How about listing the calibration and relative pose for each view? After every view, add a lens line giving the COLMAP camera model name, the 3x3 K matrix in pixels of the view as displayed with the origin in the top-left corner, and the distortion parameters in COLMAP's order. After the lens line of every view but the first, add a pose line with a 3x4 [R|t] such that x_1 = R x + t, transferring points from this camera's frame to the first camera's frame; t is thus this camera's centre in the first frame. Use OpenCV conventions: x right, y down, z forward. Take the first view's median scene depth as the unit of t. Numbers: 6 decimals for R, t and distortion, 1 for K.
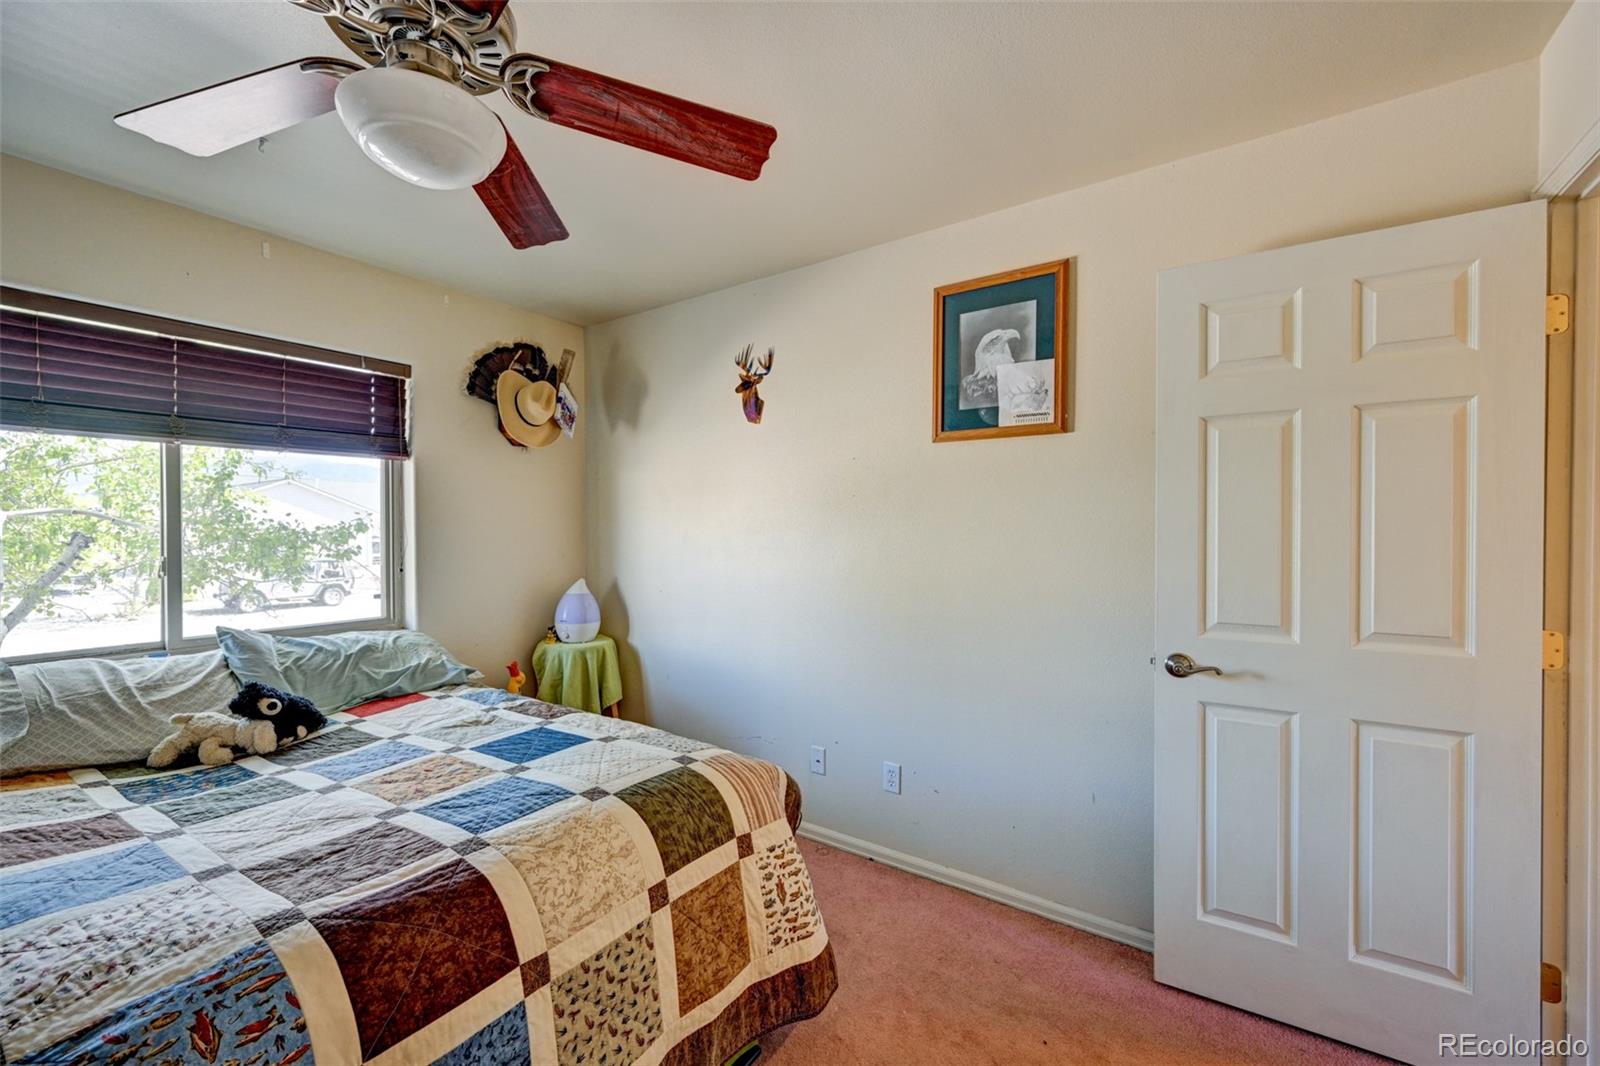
lens RADIAL K [[631.4, 0, 812.5], [0, 631.4, 534.8], [0, 0, 1]] dist [-0.001788, 0.000740]
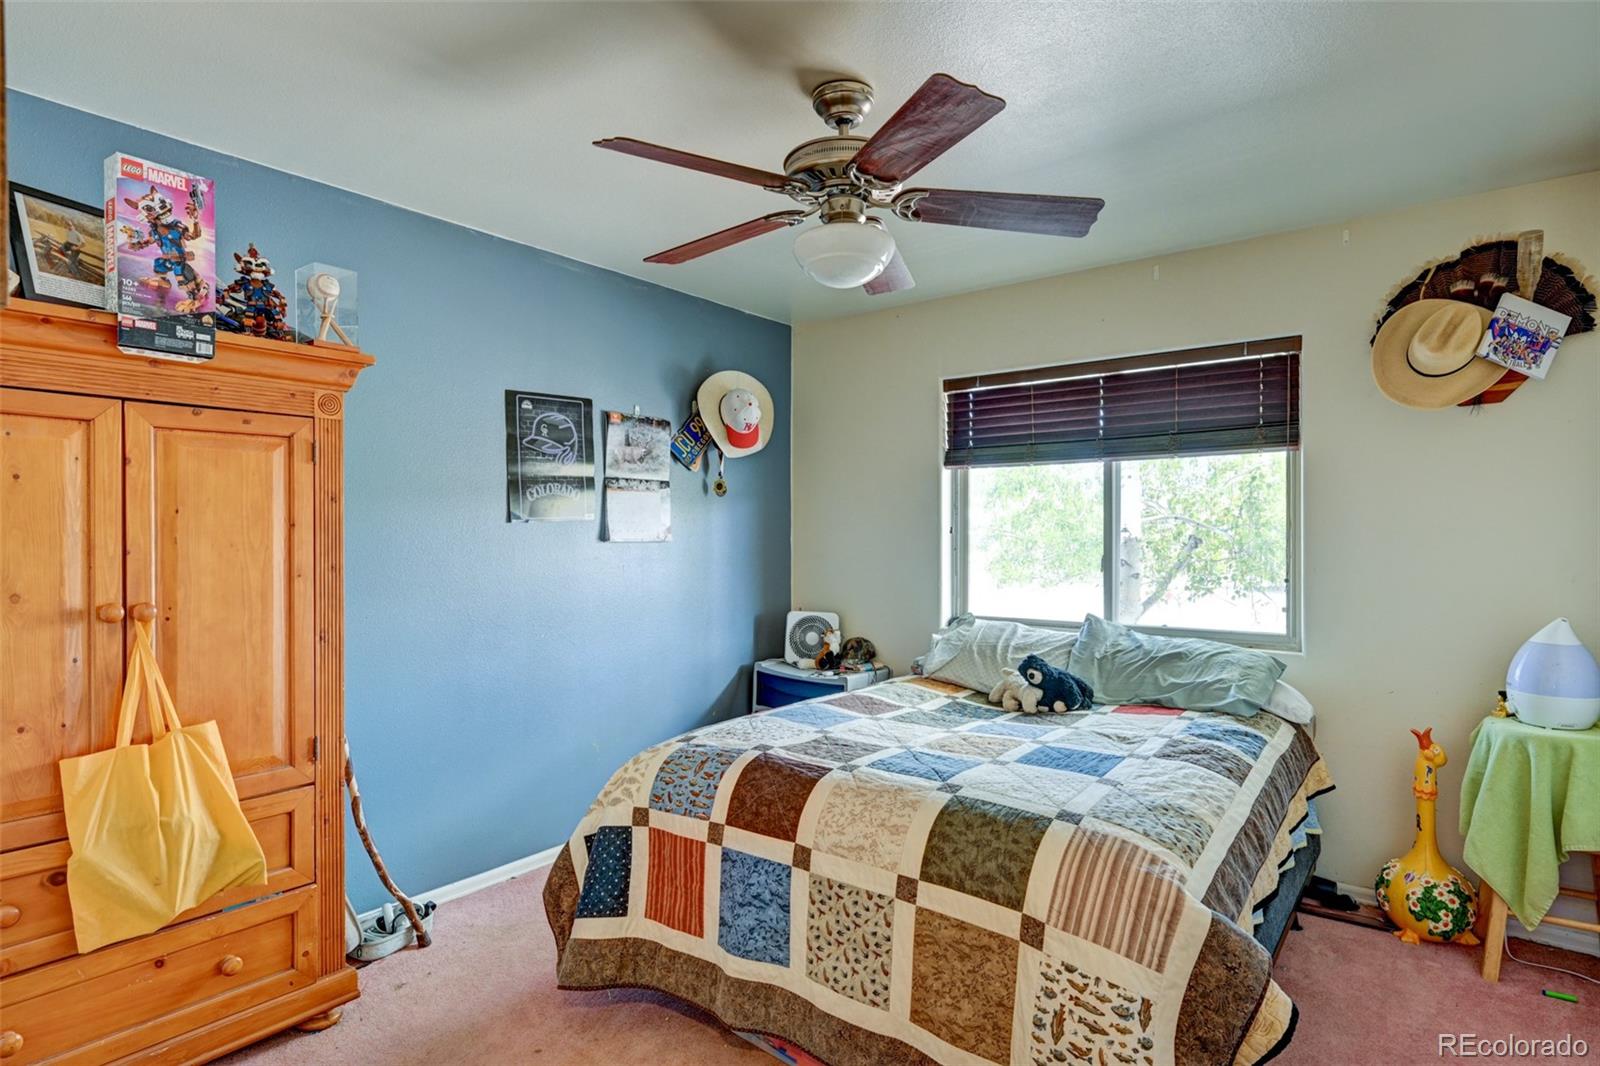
lens RADIAL K [[862.5, 0, 806.6], [0, 862.5, 534.3], [0, 0, 1]] dist [-0.002118, -0.000054]
pose [[-0.070442, 0.002663, -0.997512, 0.994262], [-0.007924, 0.999963, 0.003230, -0.008040], [0.997484, 0.008132, -0.070418, 0.791960]]
